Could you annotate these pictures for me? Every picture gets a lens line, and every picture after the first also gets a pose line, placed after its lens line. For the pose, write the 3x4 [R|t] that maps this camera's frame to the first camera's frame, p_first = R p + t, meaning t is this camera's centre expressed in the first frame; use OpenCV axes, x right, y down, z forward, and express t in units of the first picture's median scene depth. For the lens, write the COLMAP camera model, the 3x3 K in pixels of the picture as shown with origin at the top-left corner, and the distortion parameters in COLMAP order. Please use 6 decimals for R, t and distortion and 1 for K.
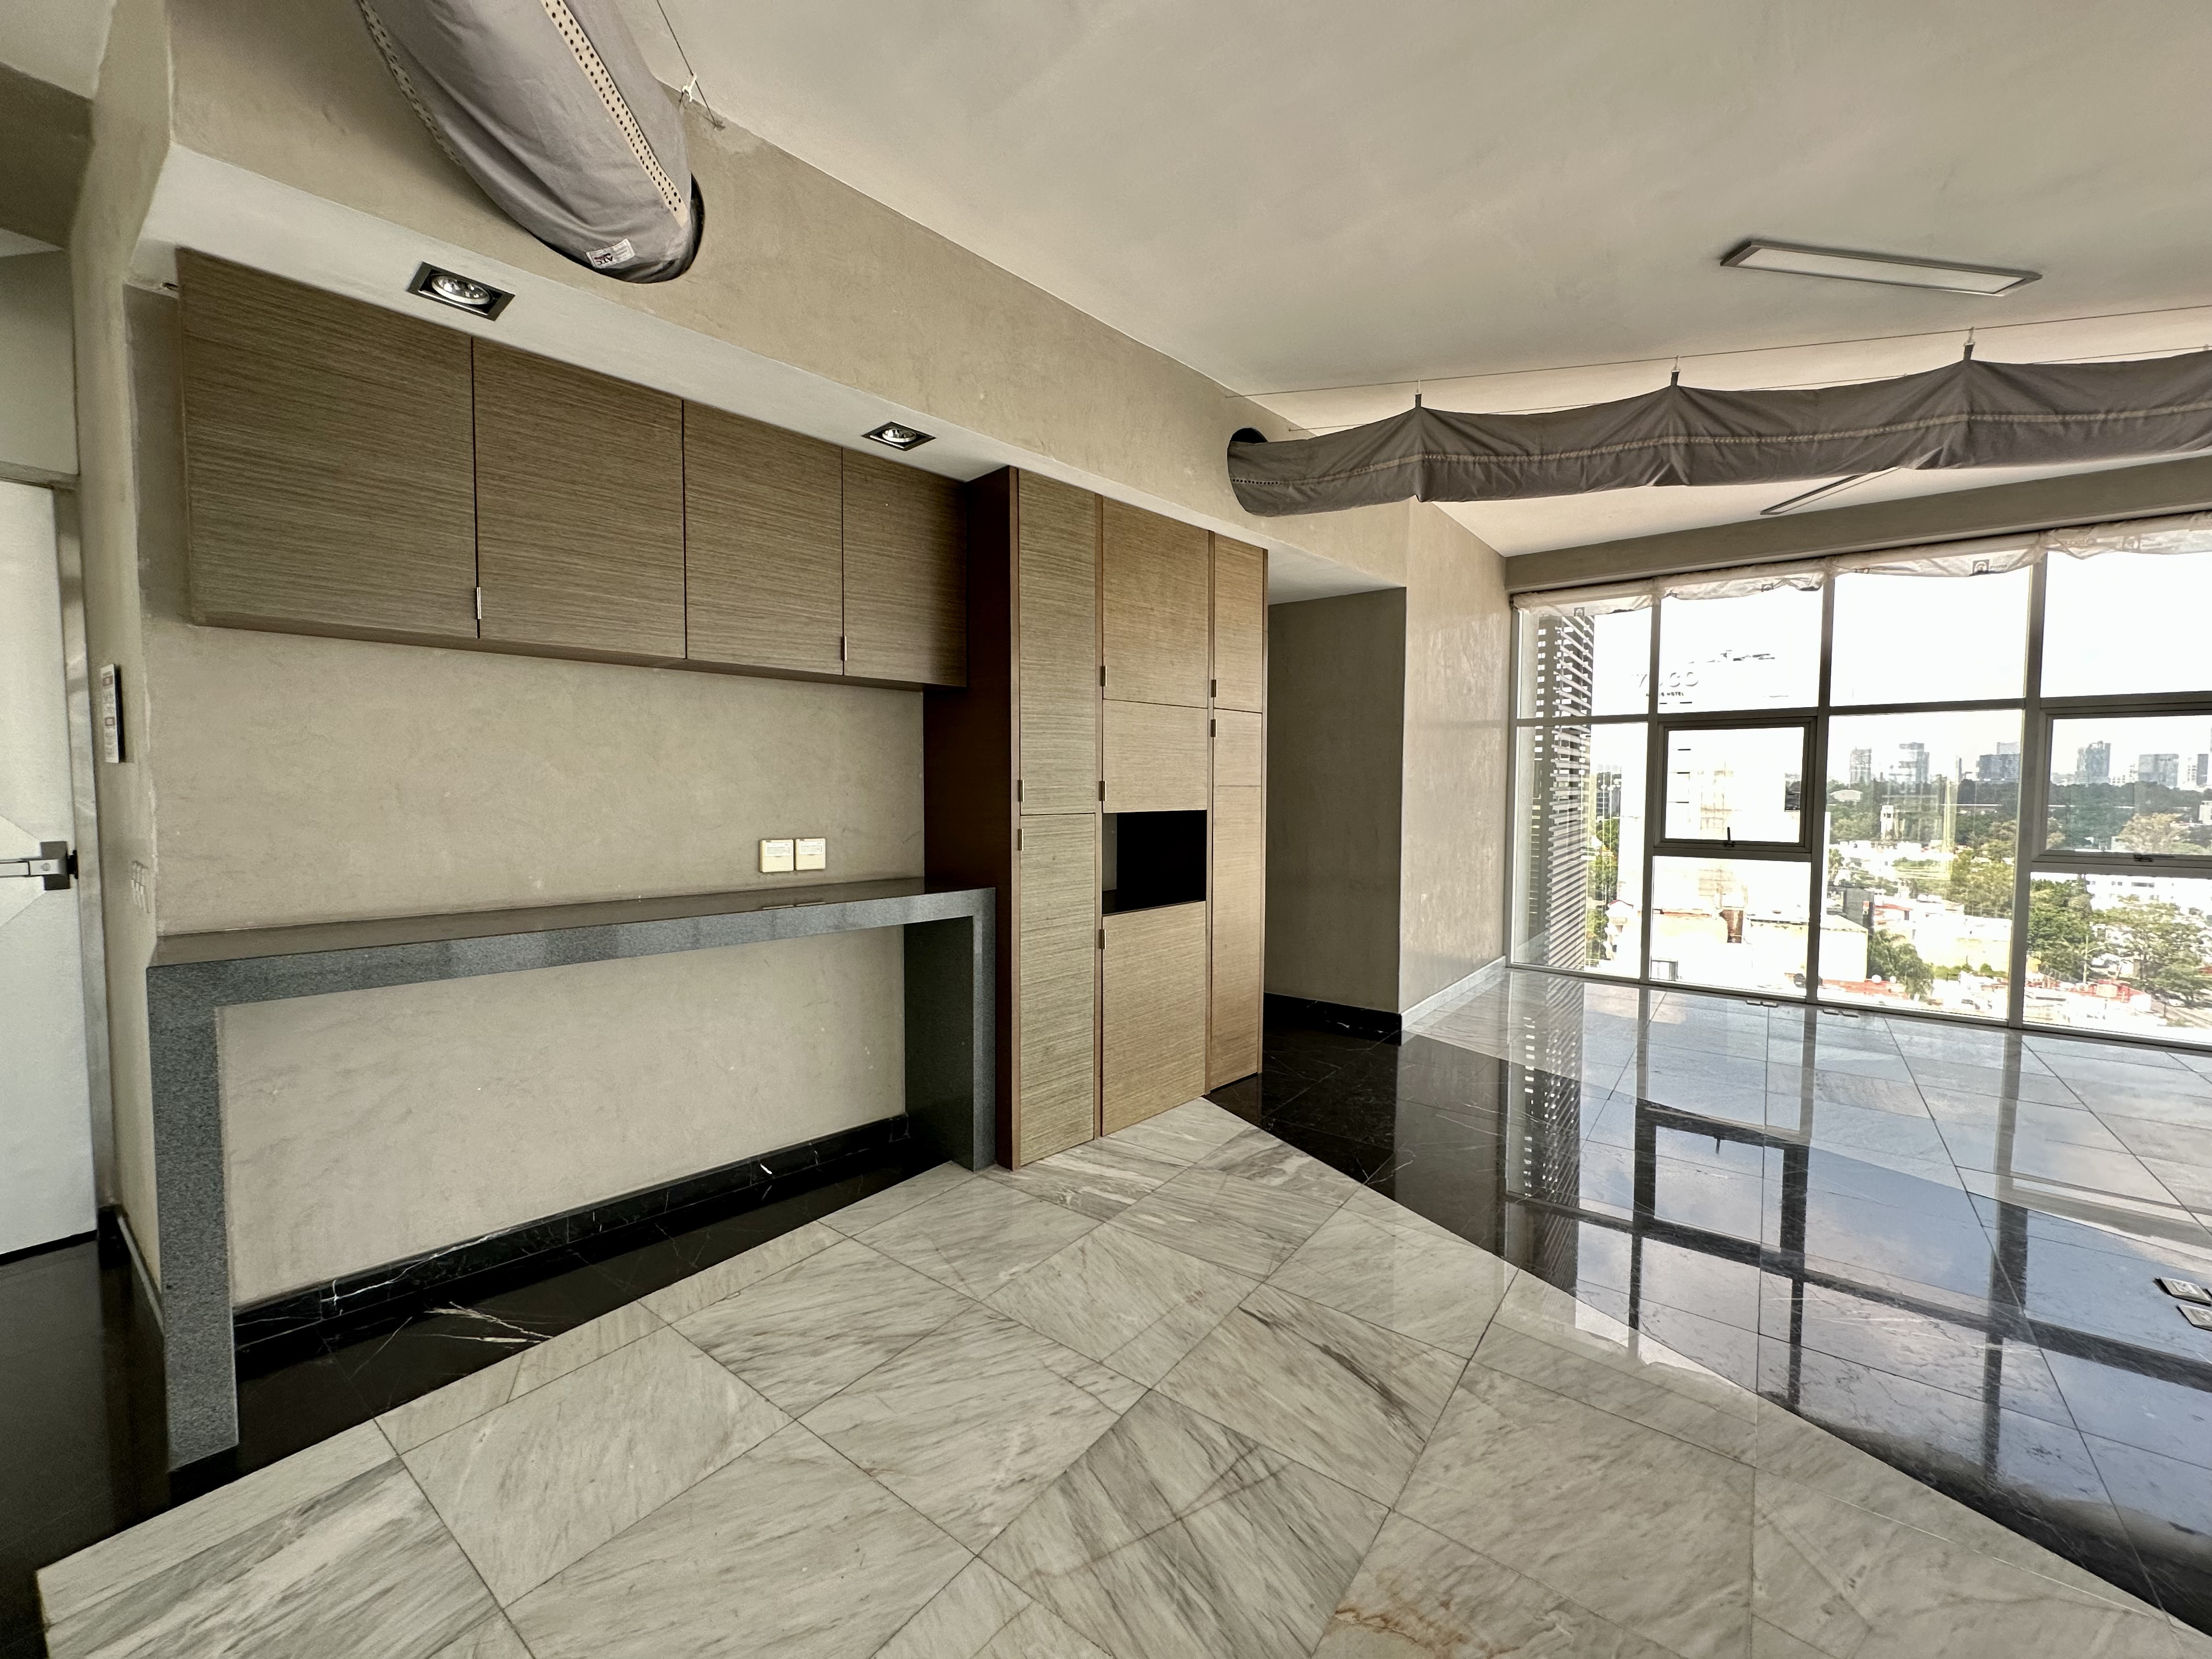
lens RADIAL K [[888.5, 0, 1114.0], [0, 888.5, 824.7], [0, 0, 1]] dist [-0.005450, 0.000463]
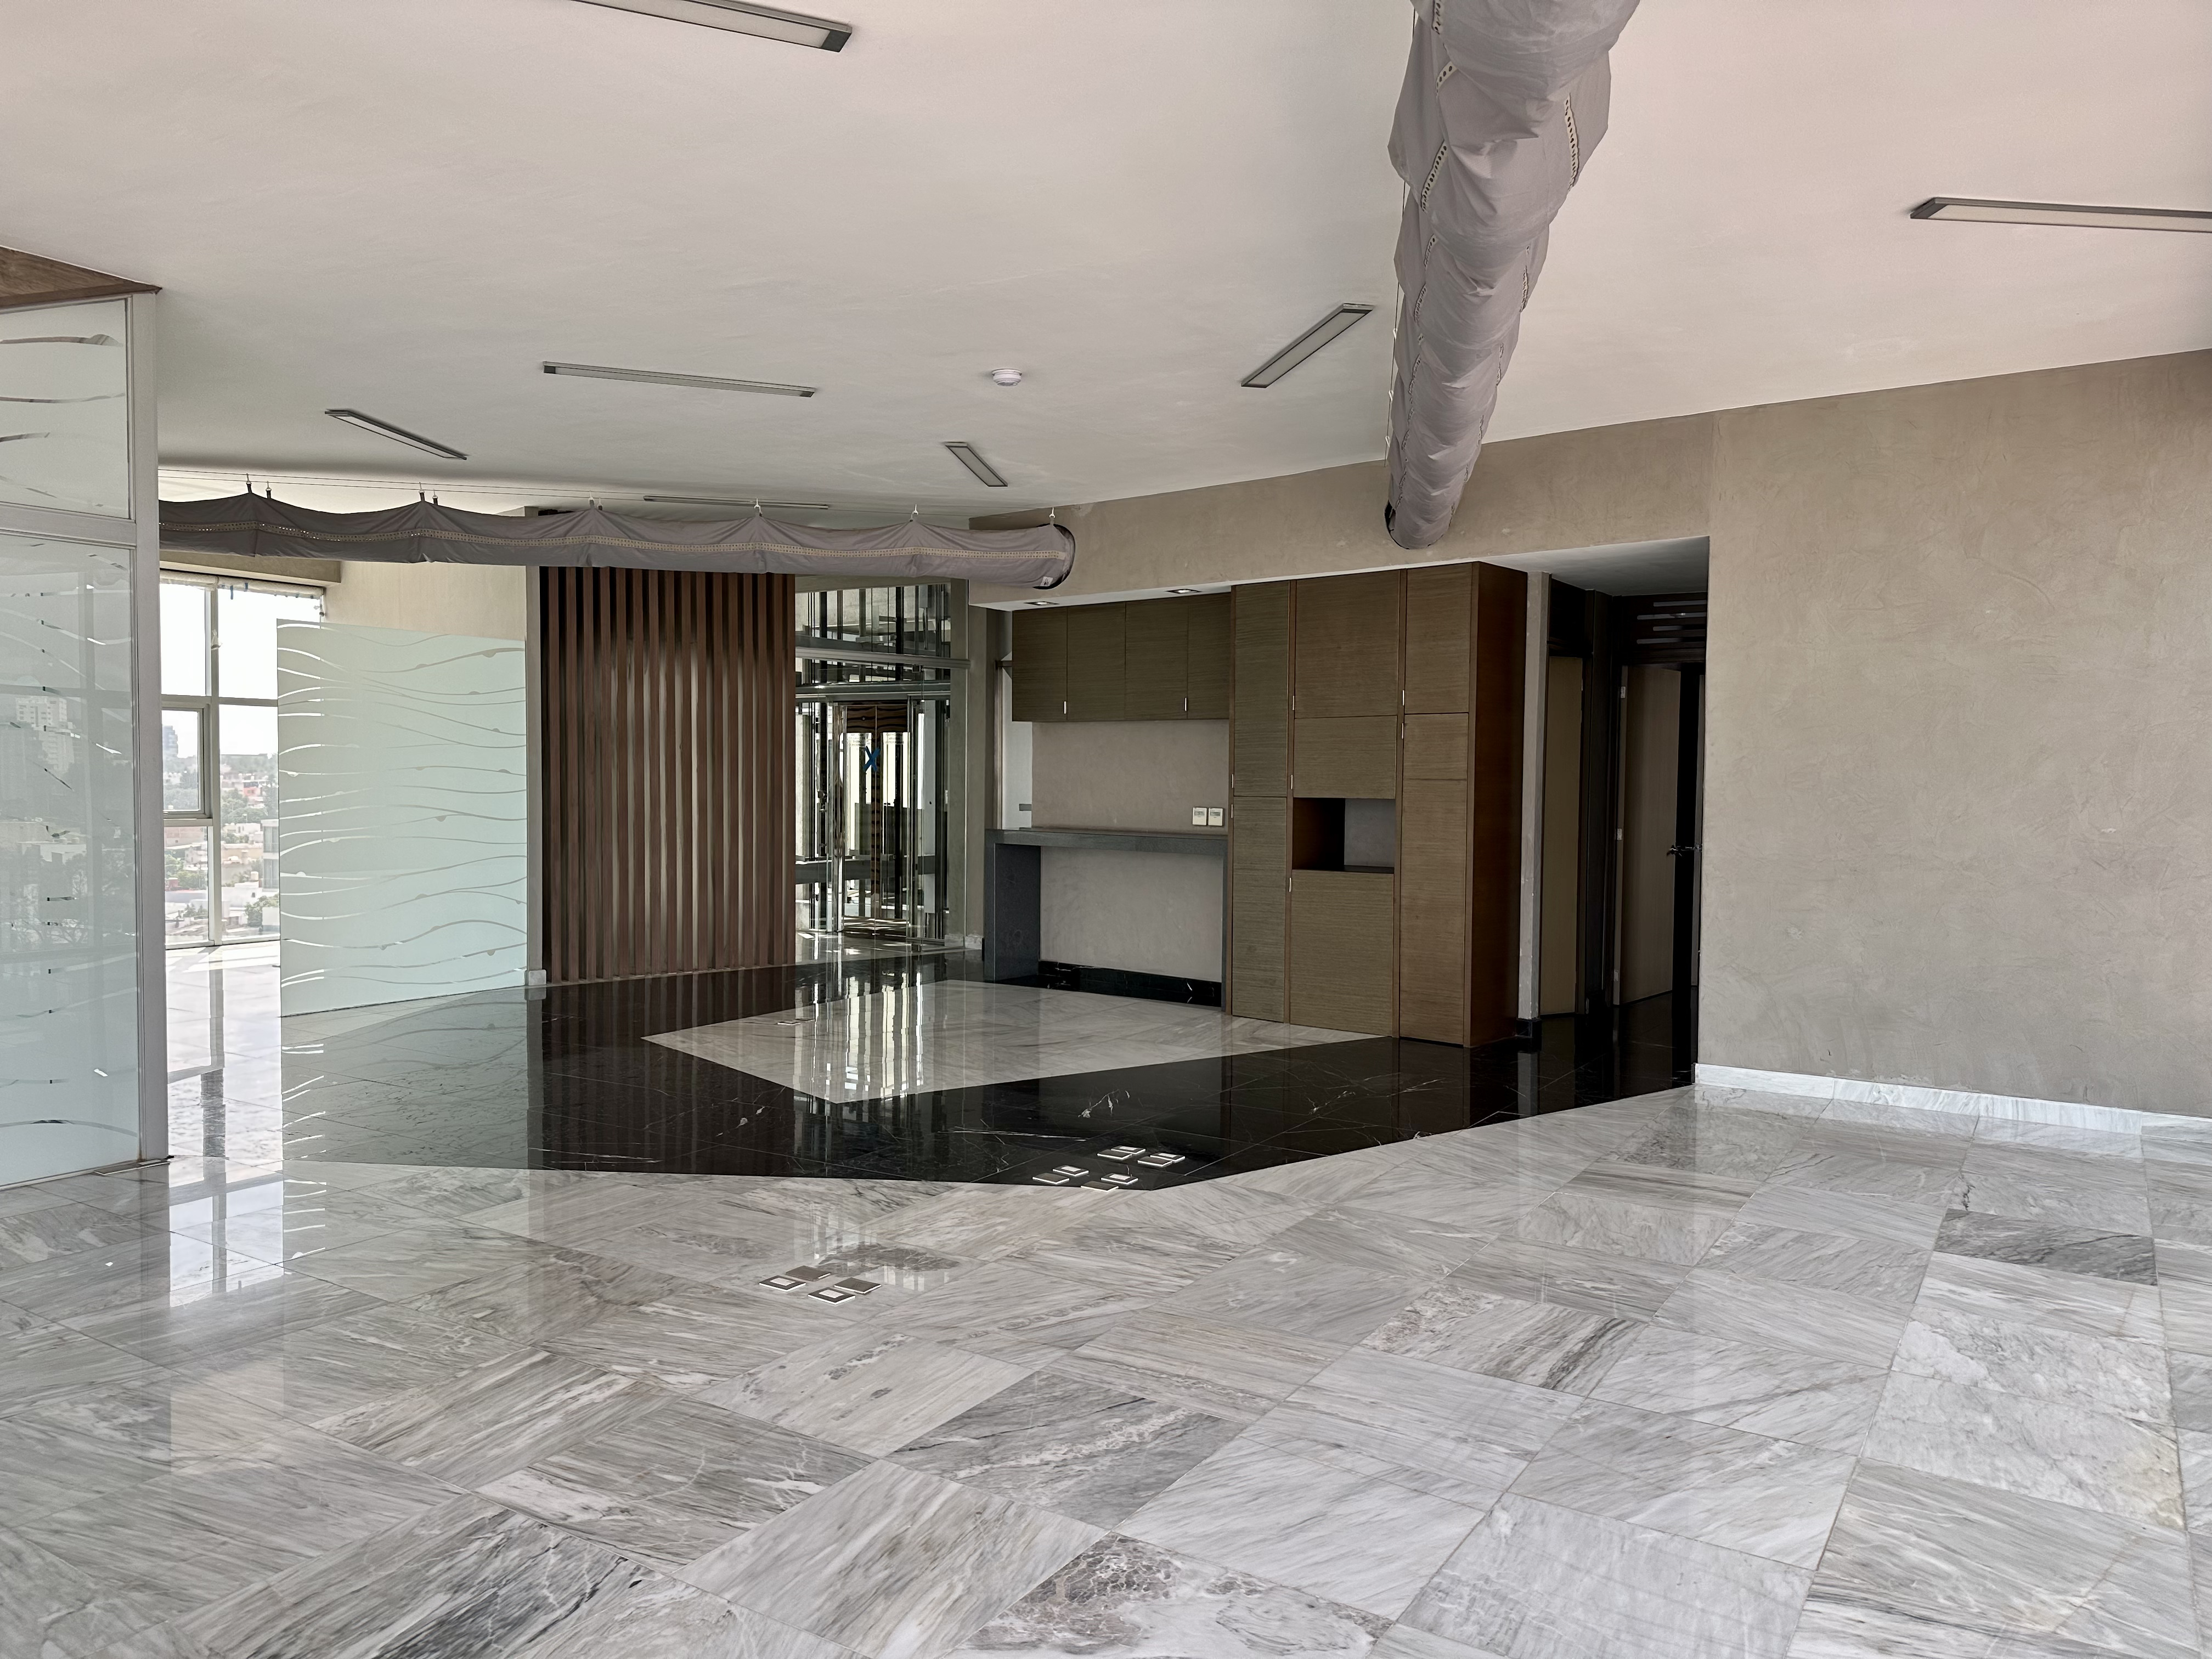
lens RADIAL K [[1545.5, 0, 1099.2], [0, 1545.5, 825.5], [0, 0, 1]] dist [0.035894, -0.041129]
pose [[0.064107, 0.032747, -0.997406, 1.926303], [-0.047598, 0.998424, 0.029721, -0.021505], [0.996807, 0.045569, 0.065564, 0.404916]]
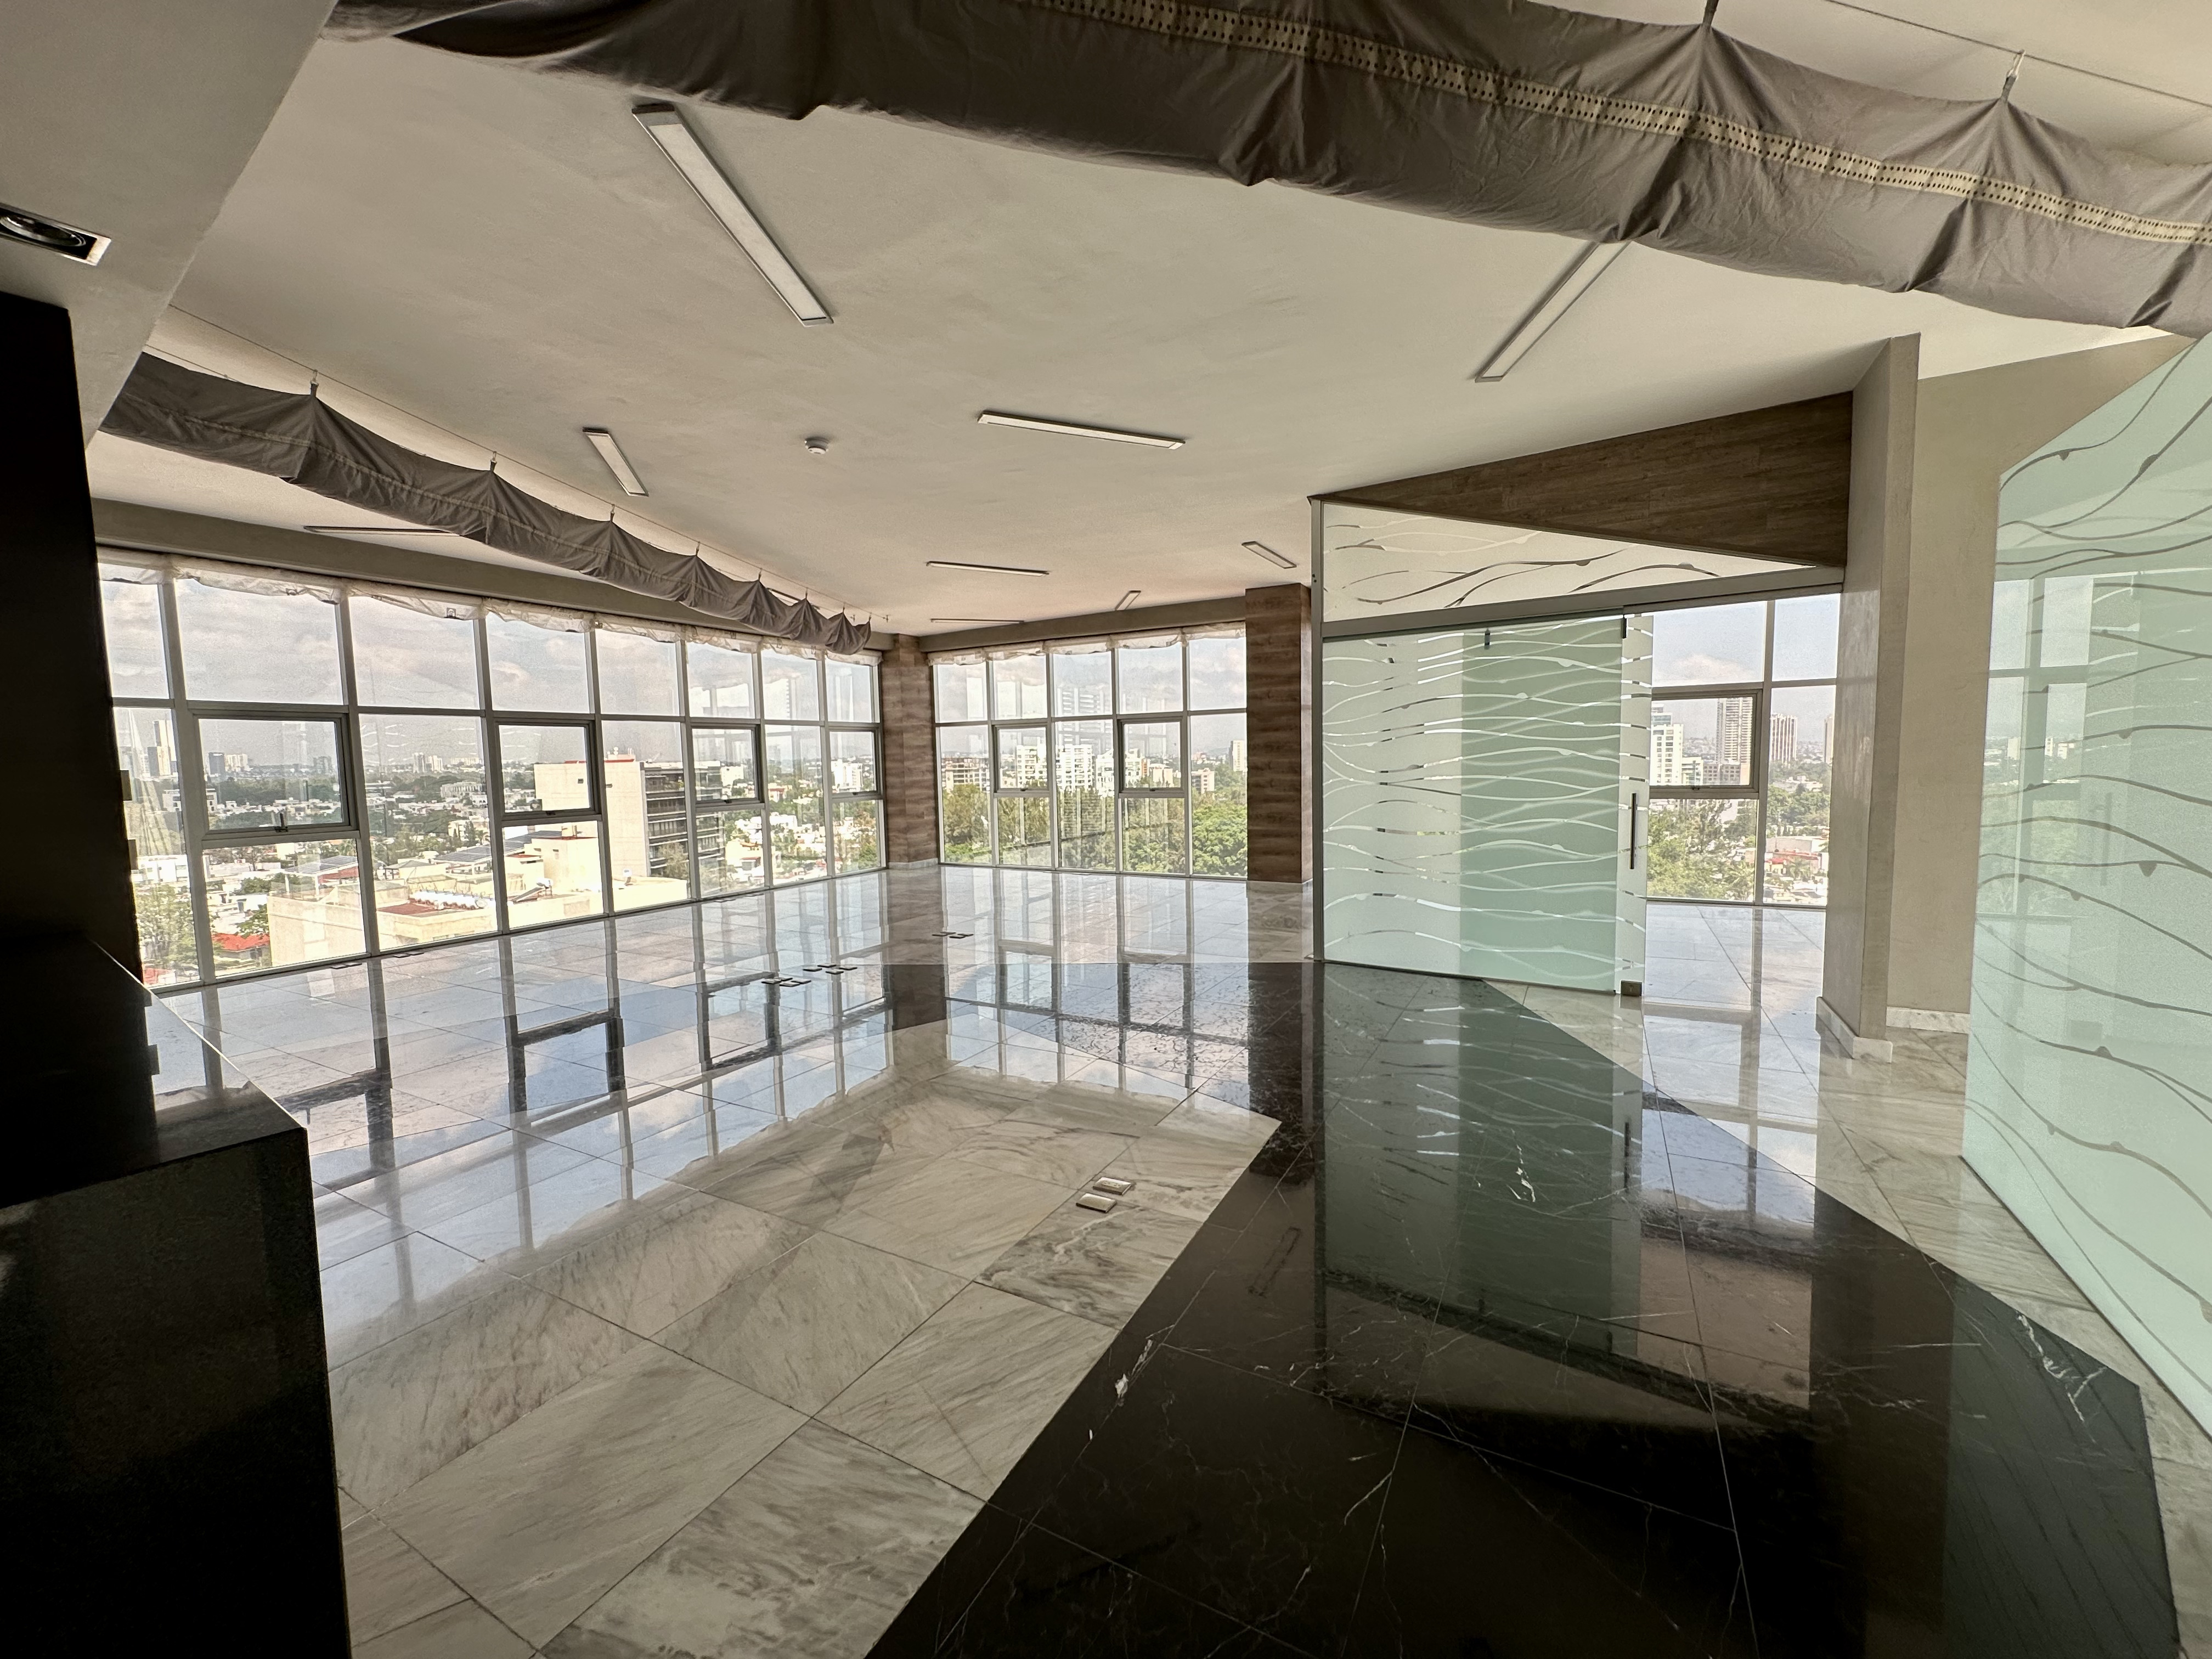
lens RADIAL K [[888.5, 0, 1104.5], [0, 888.5, 832.1], [0, 0, 1]] dist [-0.005450, 0.000463]
pose [[-0.143670, -0.078541, 0.986504, -0.859670], [0.058432, 0.994433, 0.087683, -0.017689], [-0.987899, 0.070241, -0.138281, 0.308603]]
